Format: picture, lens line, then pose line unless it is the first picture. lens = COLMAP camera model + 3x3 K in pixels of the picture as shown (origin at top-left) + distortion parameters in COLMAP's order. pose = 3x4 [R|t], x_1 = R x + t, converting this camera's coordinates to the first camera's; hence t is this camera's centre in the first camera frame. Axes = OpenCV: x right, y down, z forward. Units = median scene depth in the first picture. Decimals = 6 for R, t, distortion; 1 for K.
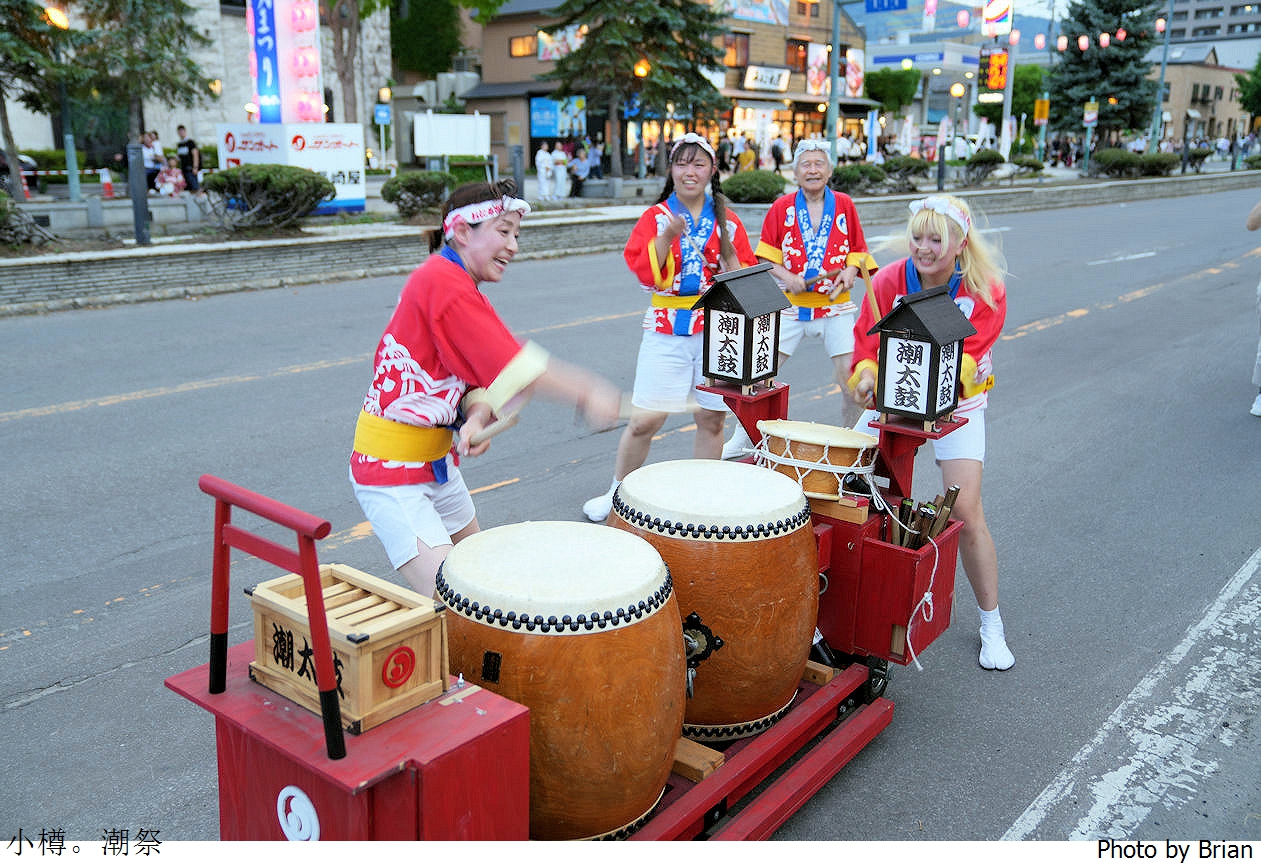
lens RADIAL K [[1103.7, 0, 617.0], [0, 1103.7, 423.5], [0, 0, 1]] dist [-0.052342, 0.139068]
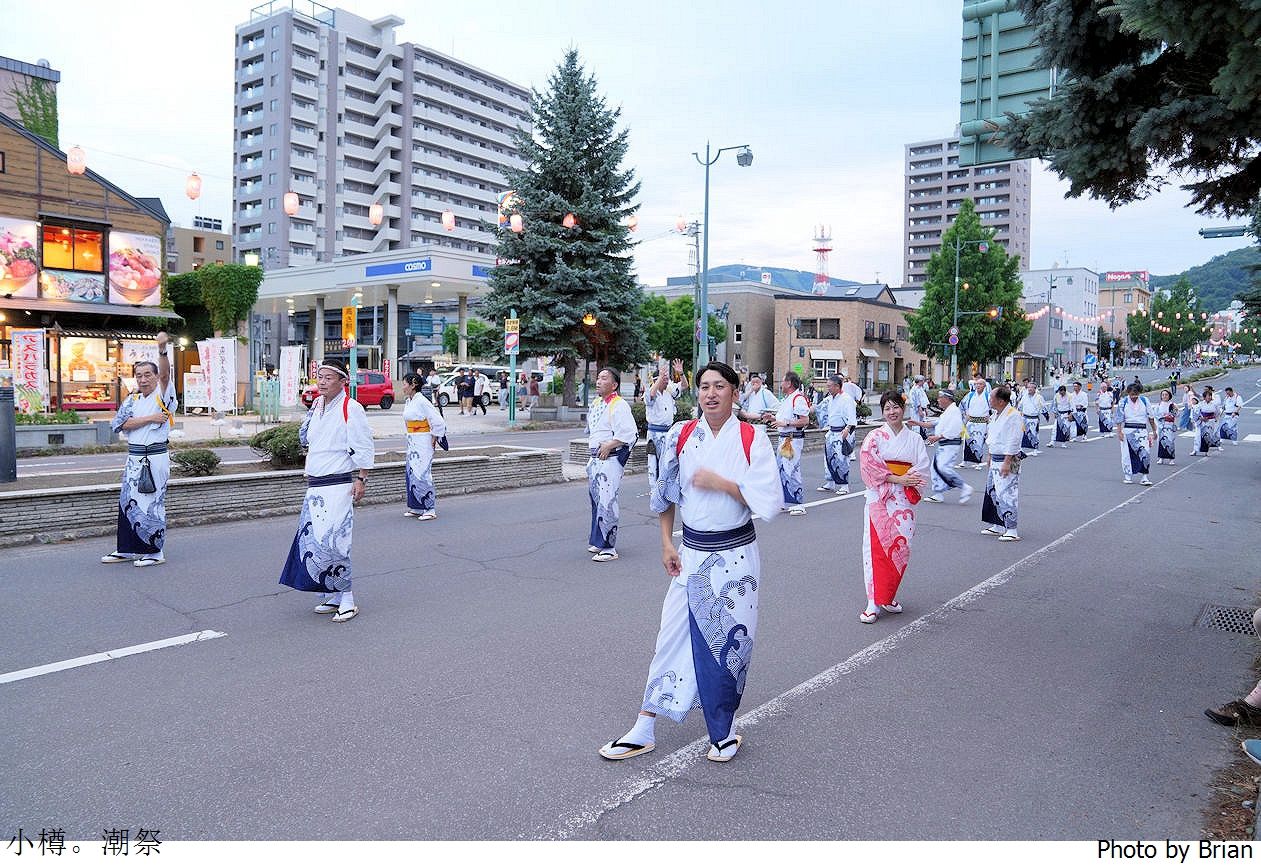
lens RADIAL K [[899.2, 0, 632.3], [0, 899.2, 422.6], [0, 0, 1]] dist [-0.091591, 0.062652]
pose [[0.997873, 0.008625, 0.064611, 0.289593], [0.004430, 0.979943, -0.199228, -0.081271], [-0.065033, 0.199090, 0.977821, 0.313529]]
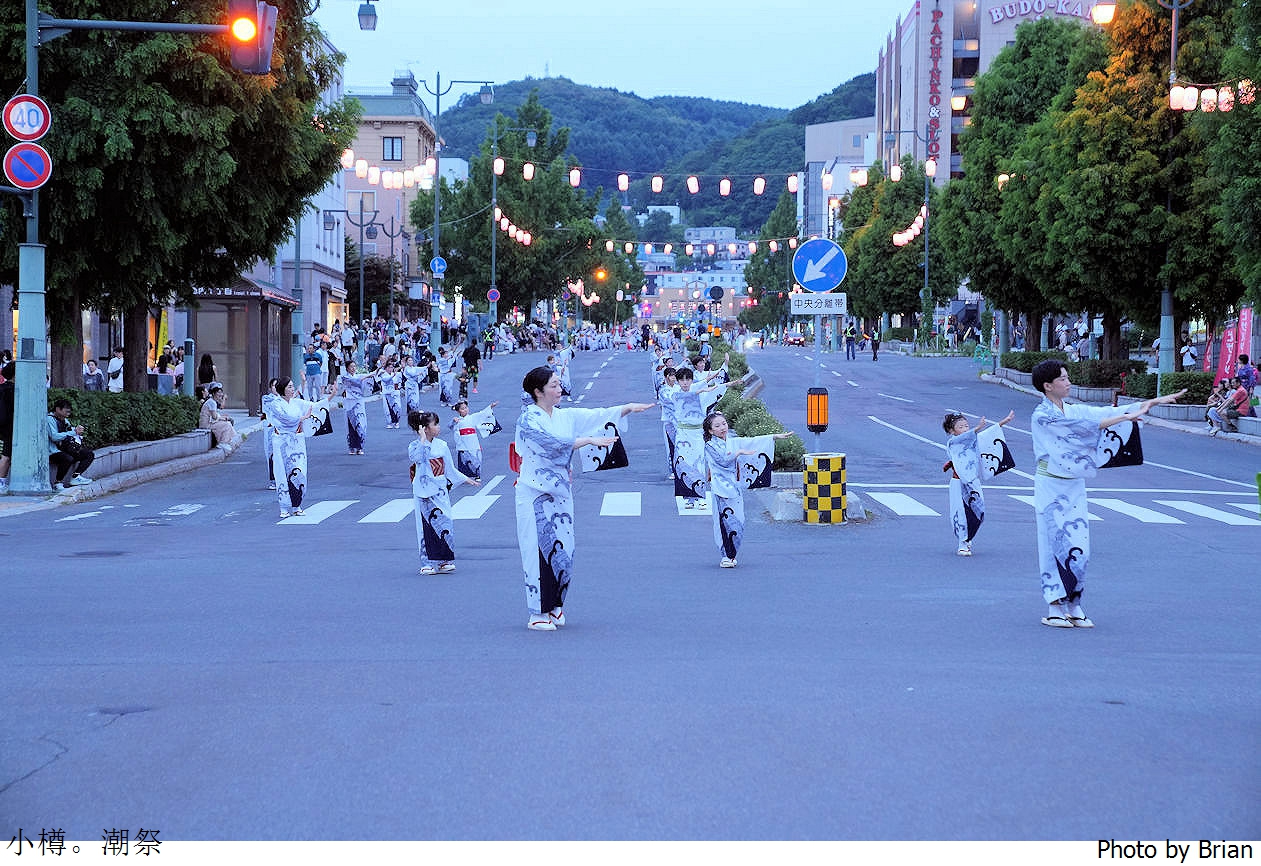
lens RADIAL K [[2410.7, 0, 623.4], [0, 2410.7, 423.4], [0, 0, 1]] dist [0.369423, 0.000000]
pose [[0.750237, 0.001115, 0.661168, 0.410070], [0.155217, 0.971755, -0.177766, -0.166914], [-0.642691, 0.235991, 0.728873, 0.649138]]
